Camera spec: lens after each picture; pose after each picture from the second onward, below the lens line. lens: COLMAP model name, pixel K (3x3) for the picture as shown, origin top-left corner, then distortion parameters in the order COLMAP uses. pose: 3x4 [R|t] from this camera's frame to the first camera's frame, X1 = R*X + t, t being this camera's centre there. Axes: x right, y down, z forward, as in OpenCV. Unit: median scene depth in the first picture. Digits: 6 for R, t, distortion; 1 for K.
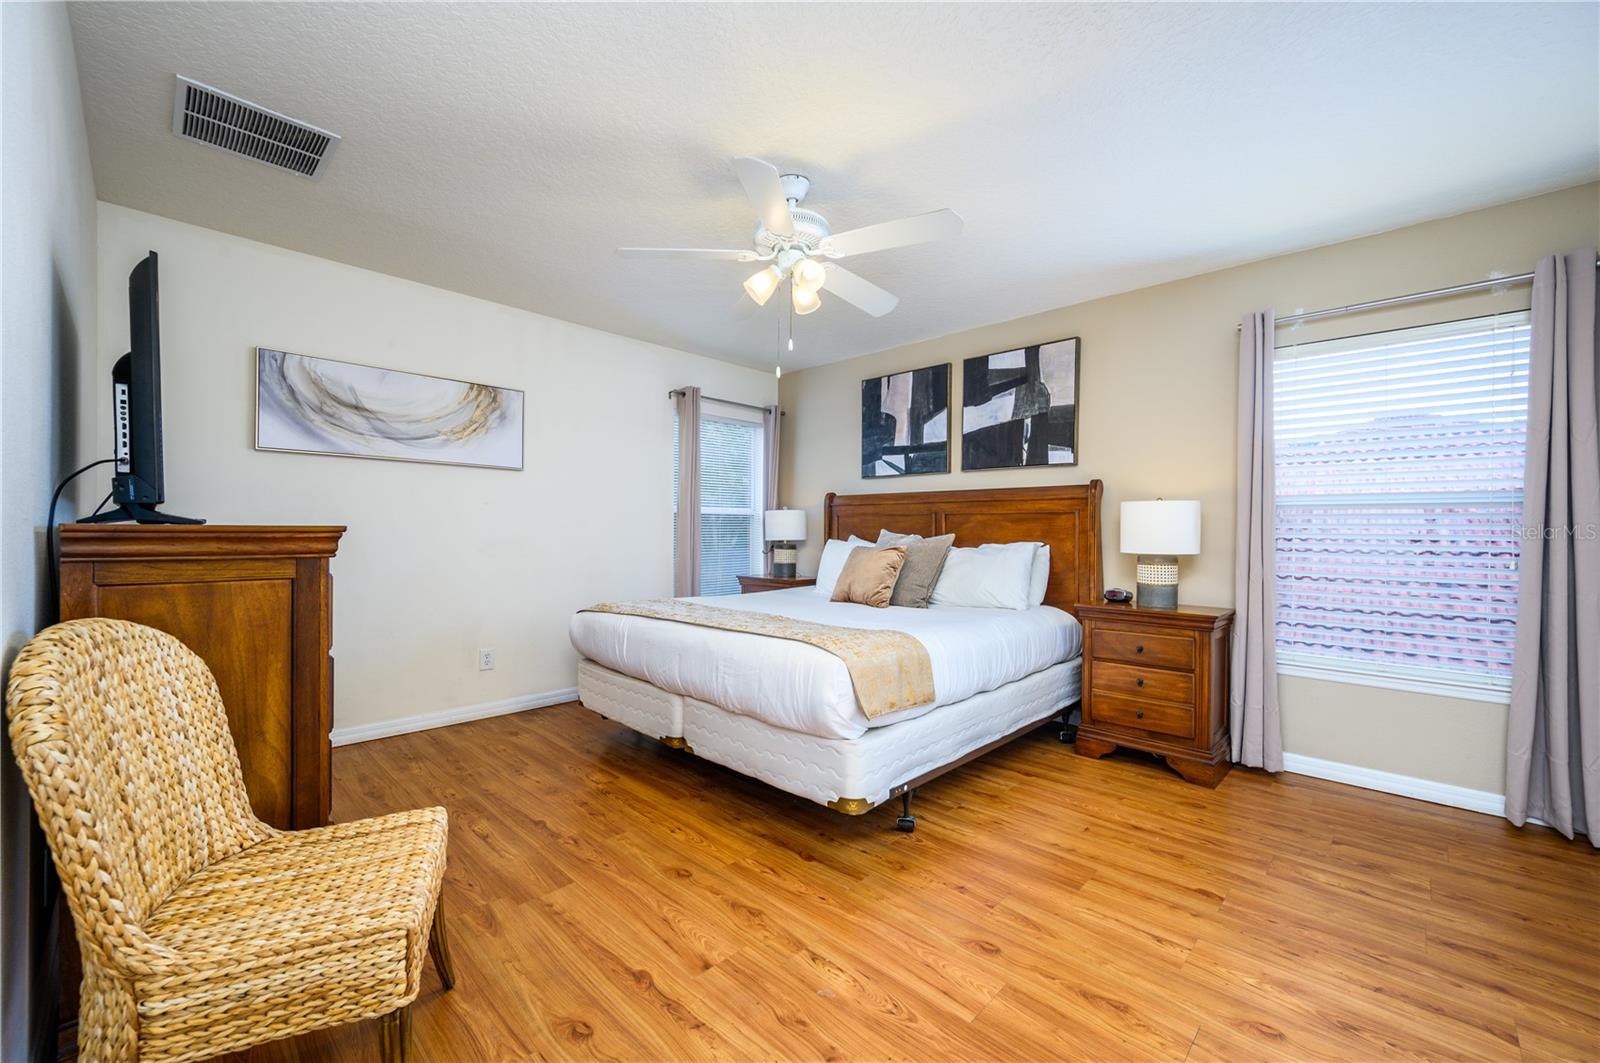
lens RADIAL K [[634.3, 0, 799.7], [0, 634.3, 539.1], [0, 0, 1]] dist [0.000600, -0.000059]
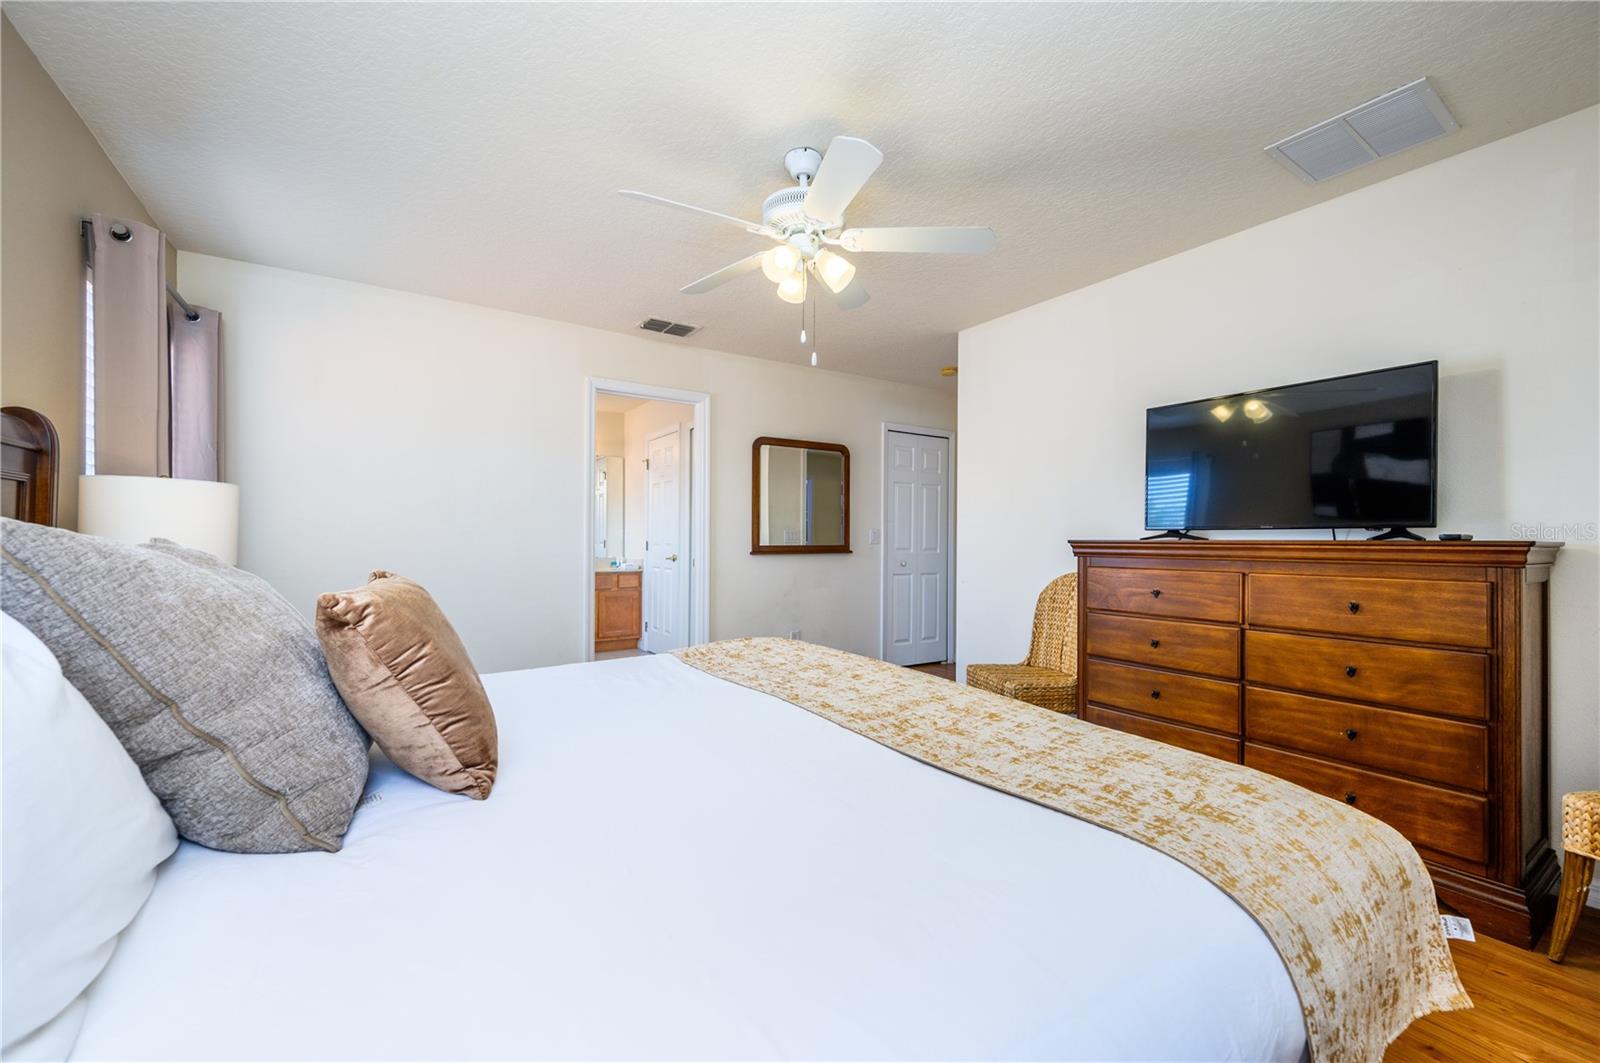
lens RADIAL K [[636.2, 0, 805.7], [0, 636.2, 532.8], [0, 0, 1]] dist [-0.000426, -0.000270]
pose [[-0.973288, -0.010129, 0.229362, -0.174534], [-0.010363, 0.999946, 0.000183, -0.017455], [-0.229352, -0.002199, -0.973341, 1.510594]]
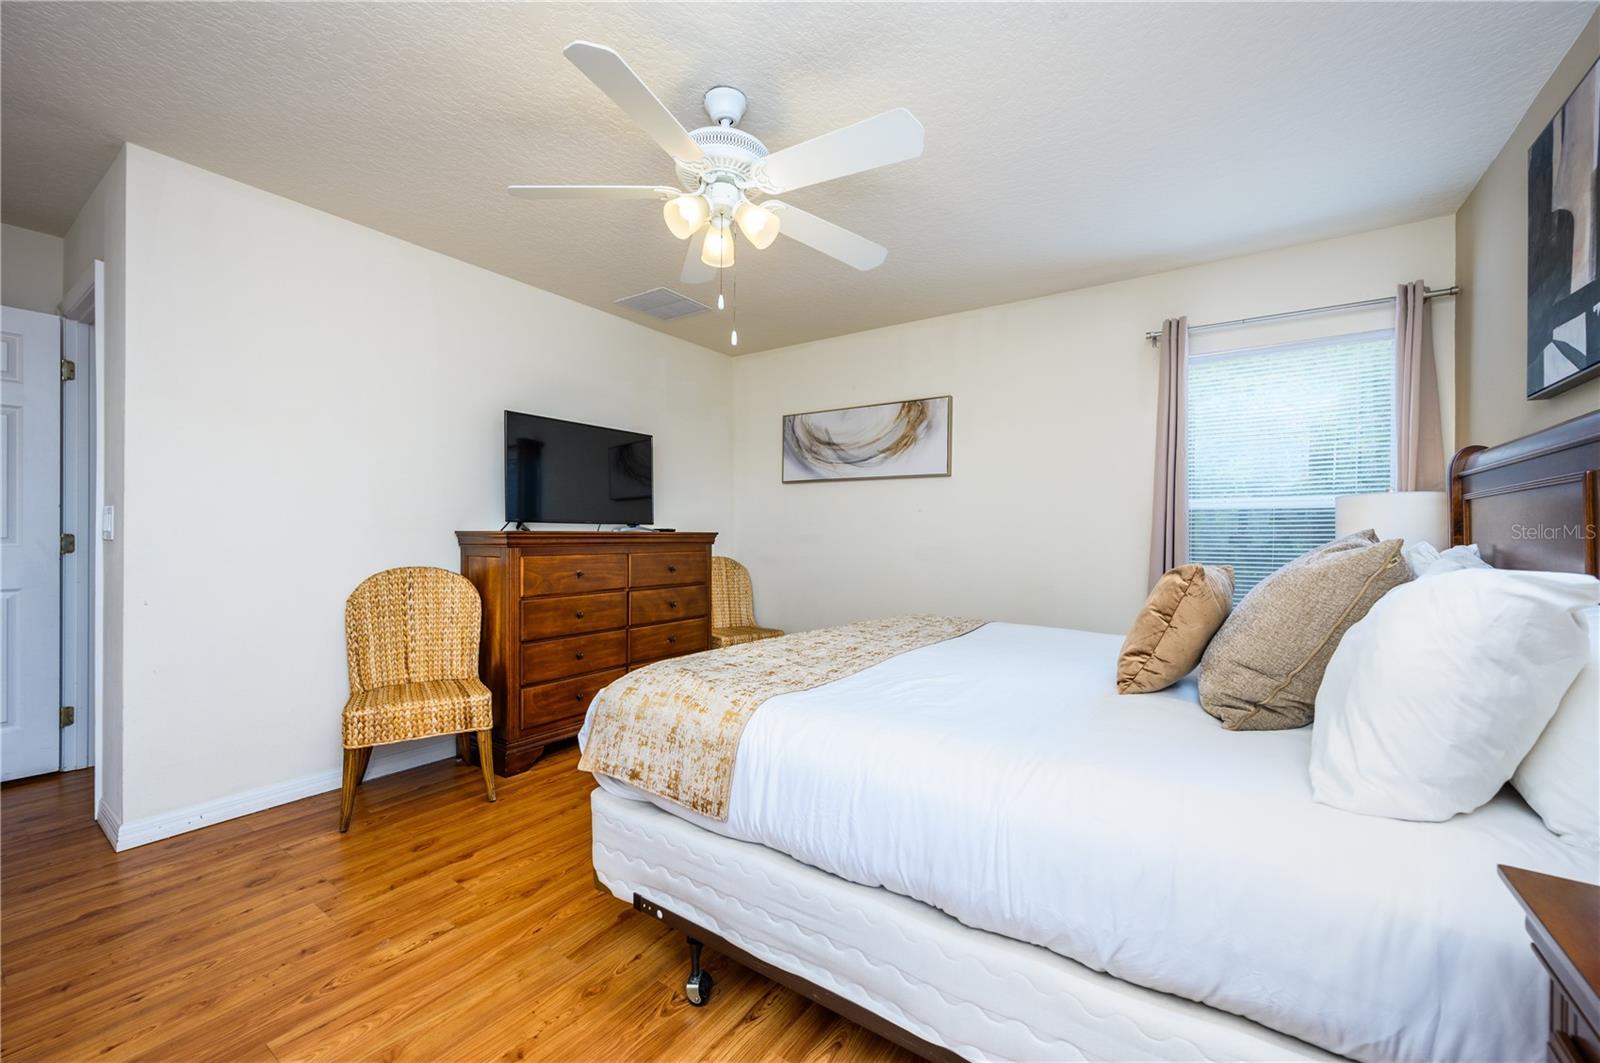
lens RADIAL K [[636.2, 0, 805.7], [0, 636.2, 532.8], [0, 0, 1]] dist [-0.000426, -0.000270]
pose [[0.162487, -0.009366, -0.986666, 0.646672], [-0.016135, 0.999796, -0.012147, -0.003304], [0.986579, 0.017893, 0.162303, 0.781446]]
